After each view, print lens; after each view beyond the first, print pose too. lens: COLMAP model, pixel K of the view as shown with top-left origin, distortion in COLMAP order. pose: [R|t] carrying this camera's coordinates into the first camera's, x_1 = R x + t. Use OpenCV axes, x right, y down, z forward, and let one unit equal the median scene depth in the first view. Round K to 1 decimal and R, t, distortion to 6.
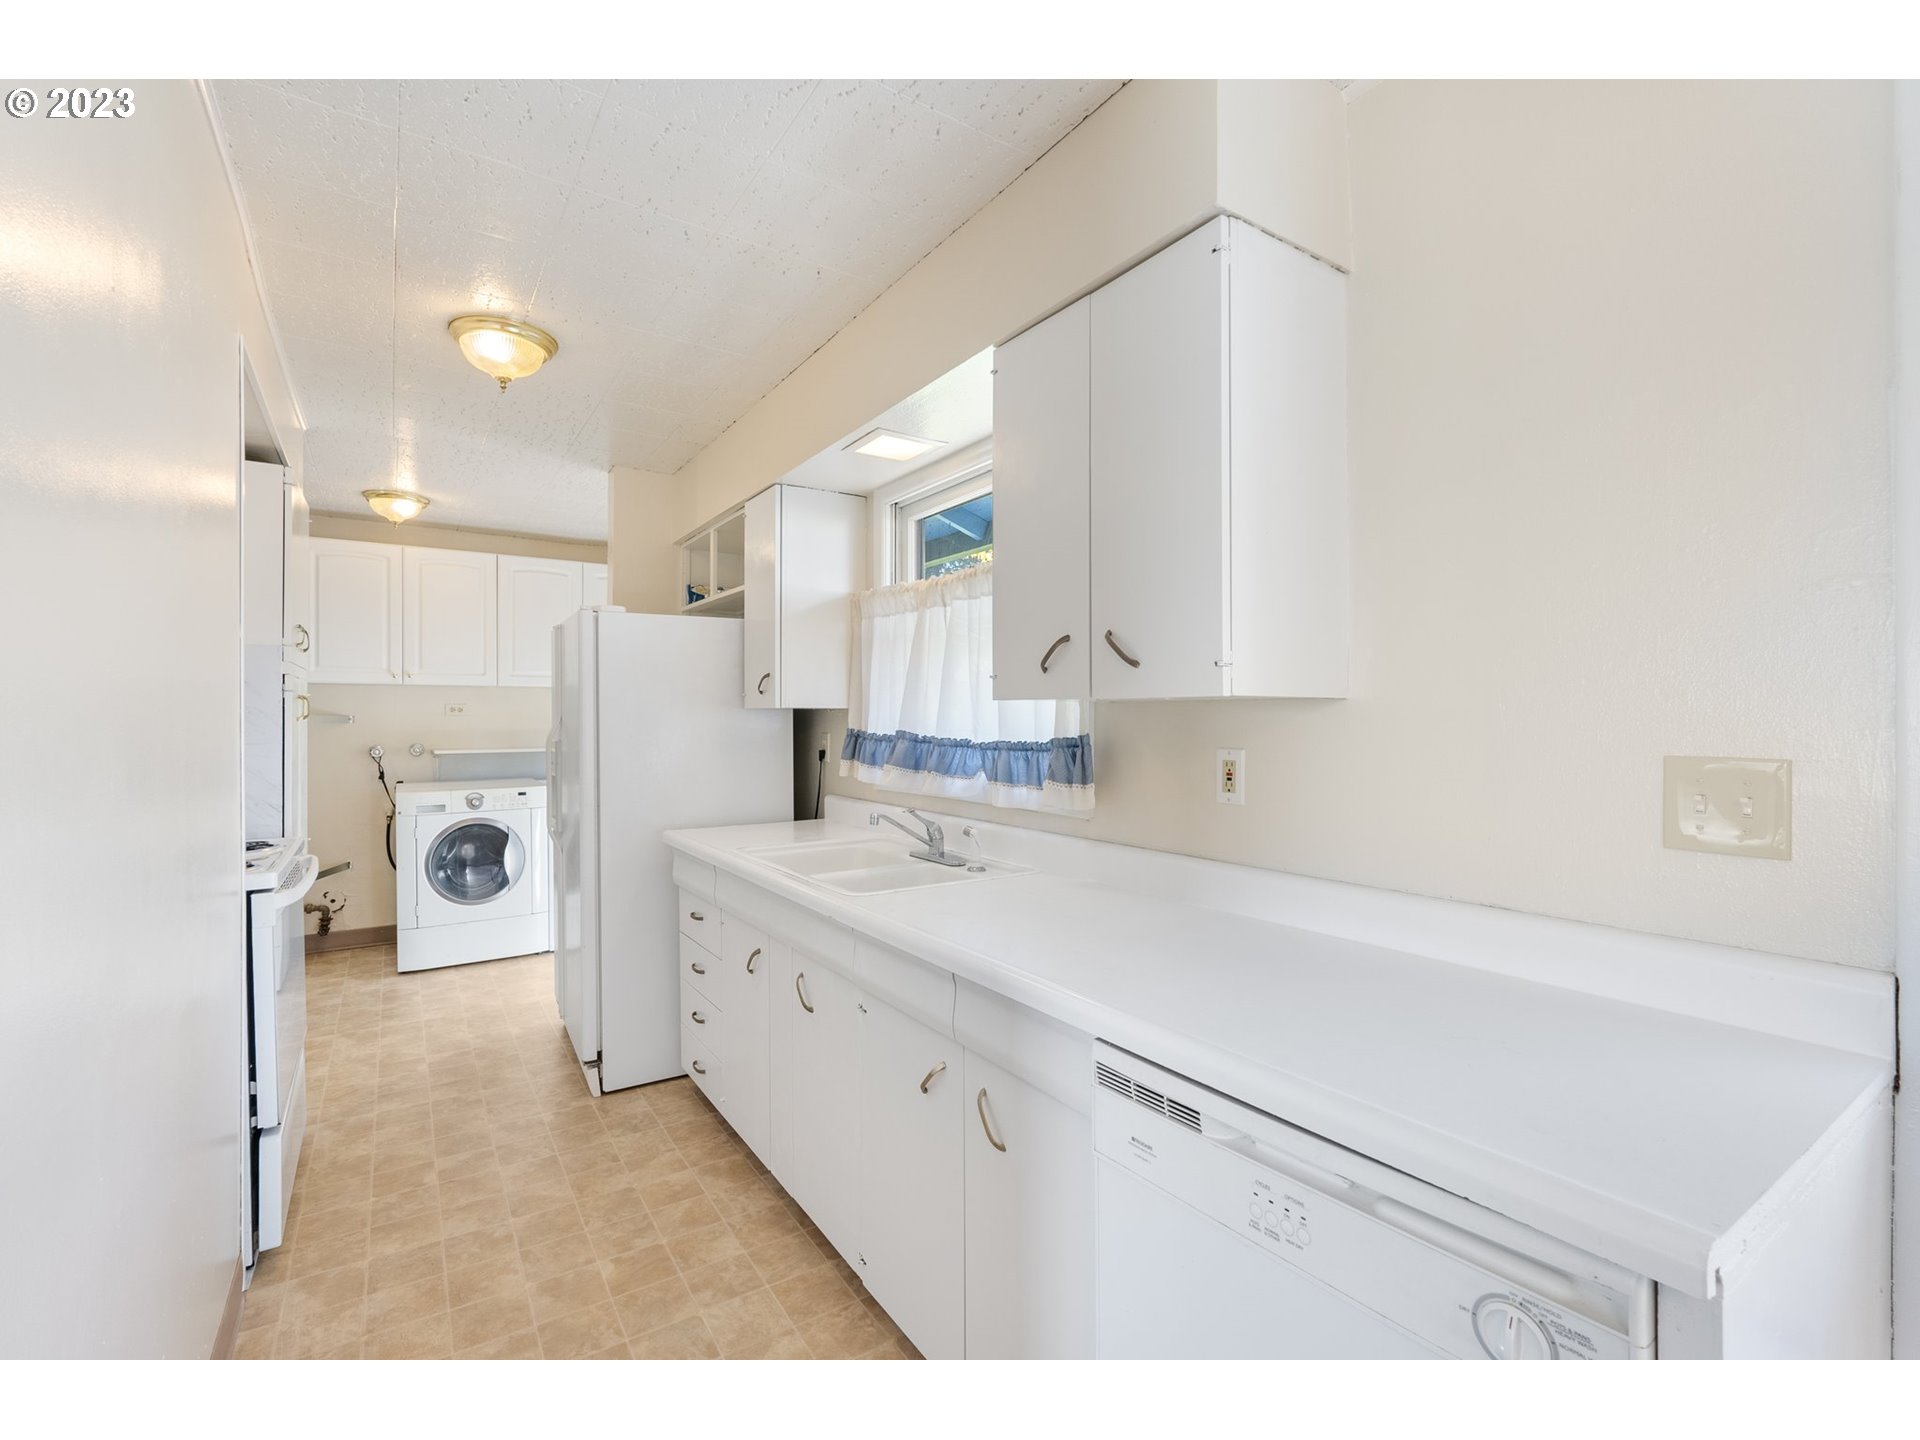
lens RADIAL K [[845.0, 0, 962.5], [0, 845.0, 716.0], [0, 0, 1]] dist [-0.000708, -0.000082]
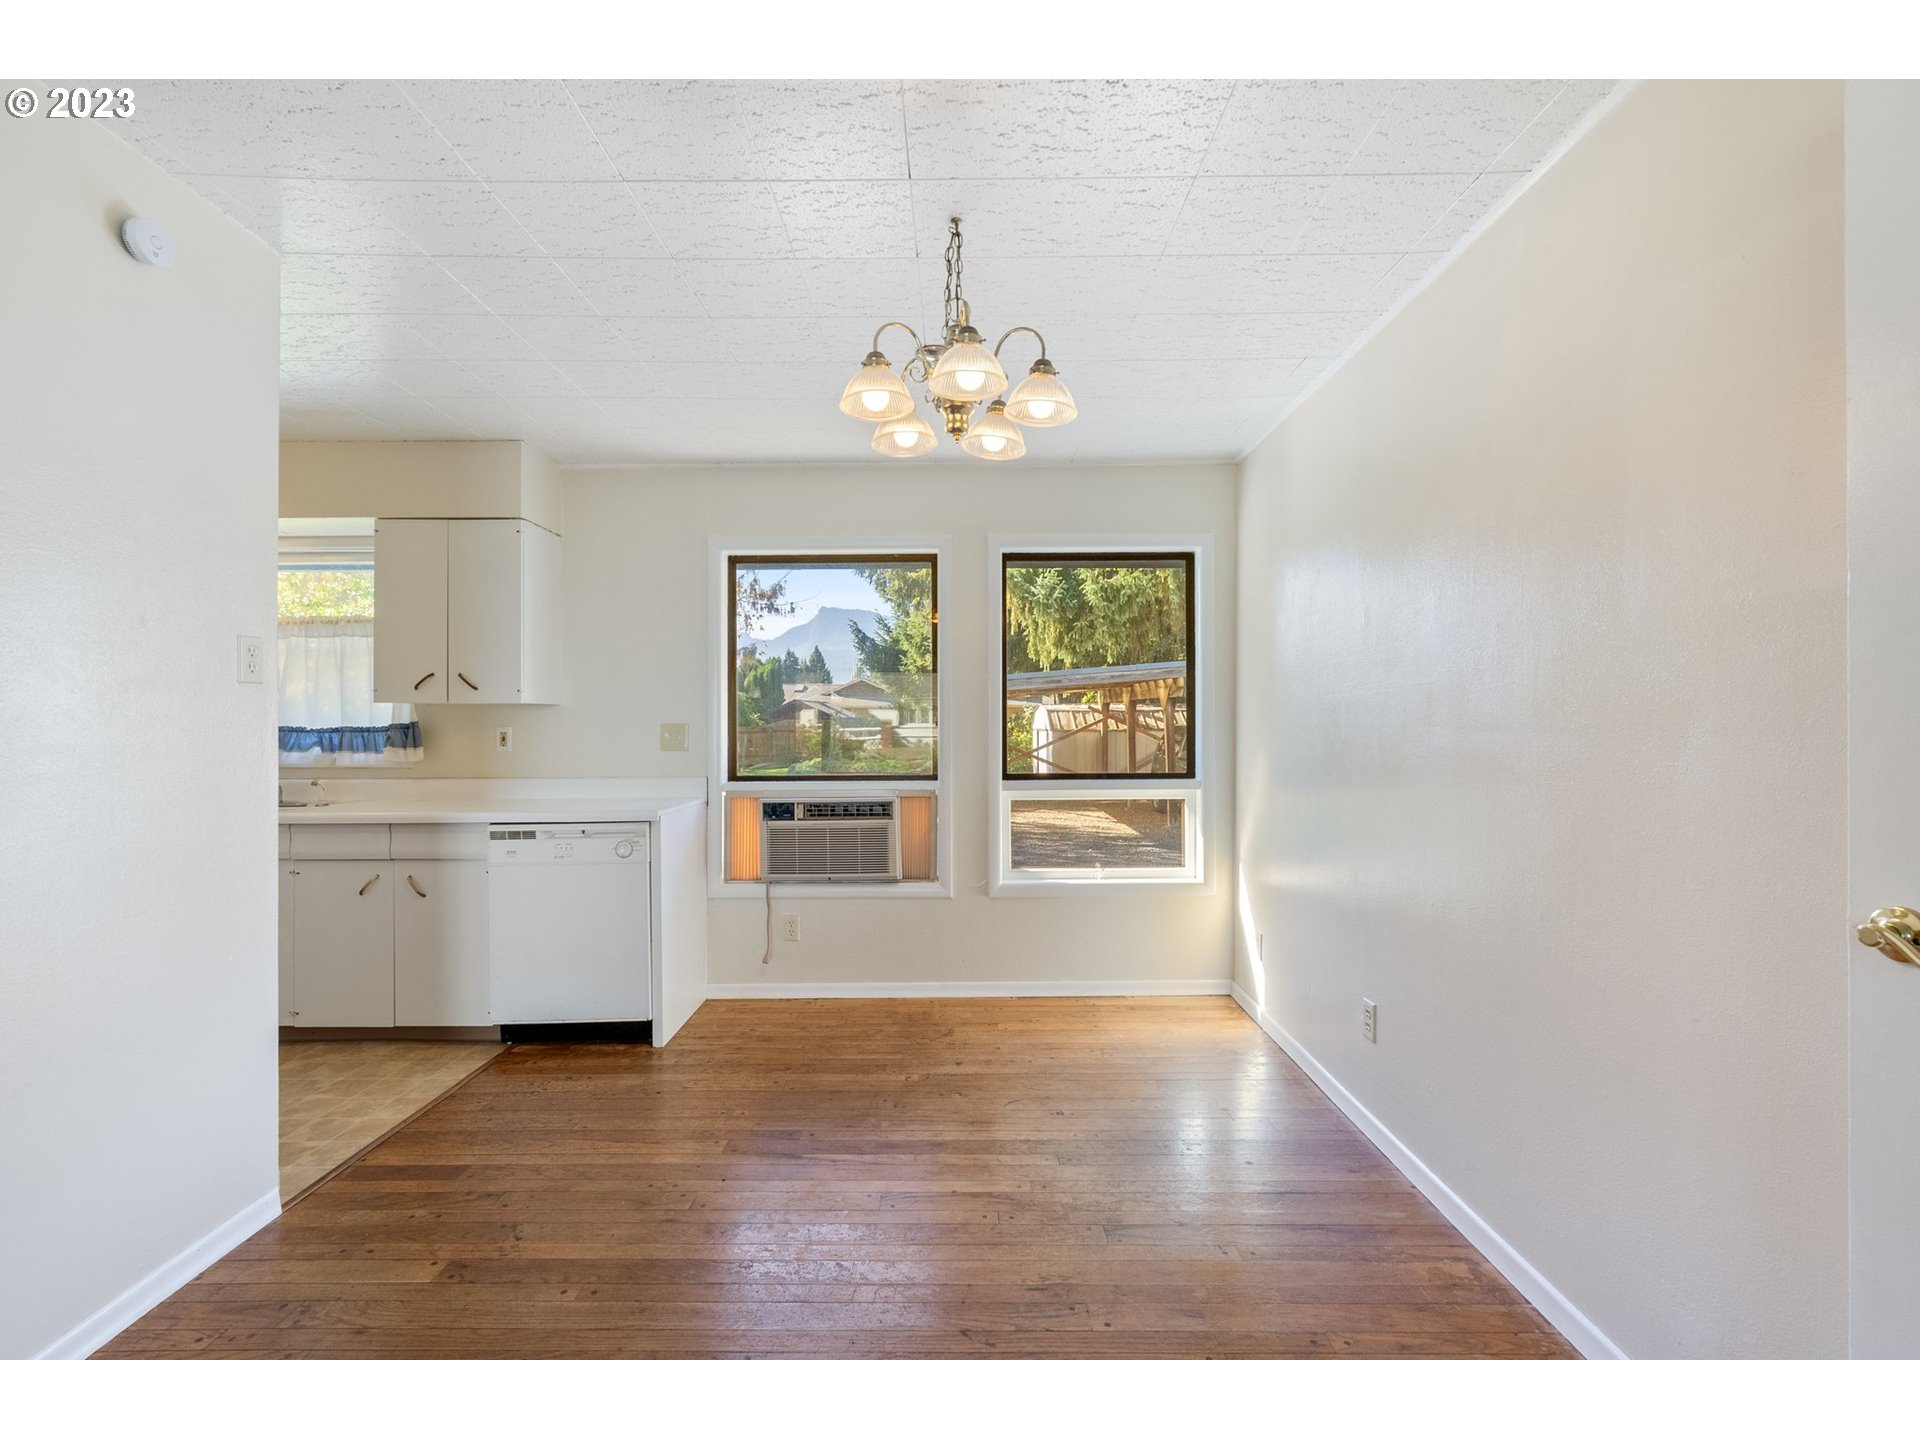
lens RADIAL K [[845.0, 0, 962.5], [0, 845.0, 716.0], [0, 0, 1]] dist [-0.000708, -0.000082]
pose [[0.554858, 0.008549, 0.831901, -0.685837], [0.001147, 0.999938, -0.011040, 0.029229], [-0.831944, 0.007080, 0.554814, -0.981700]]
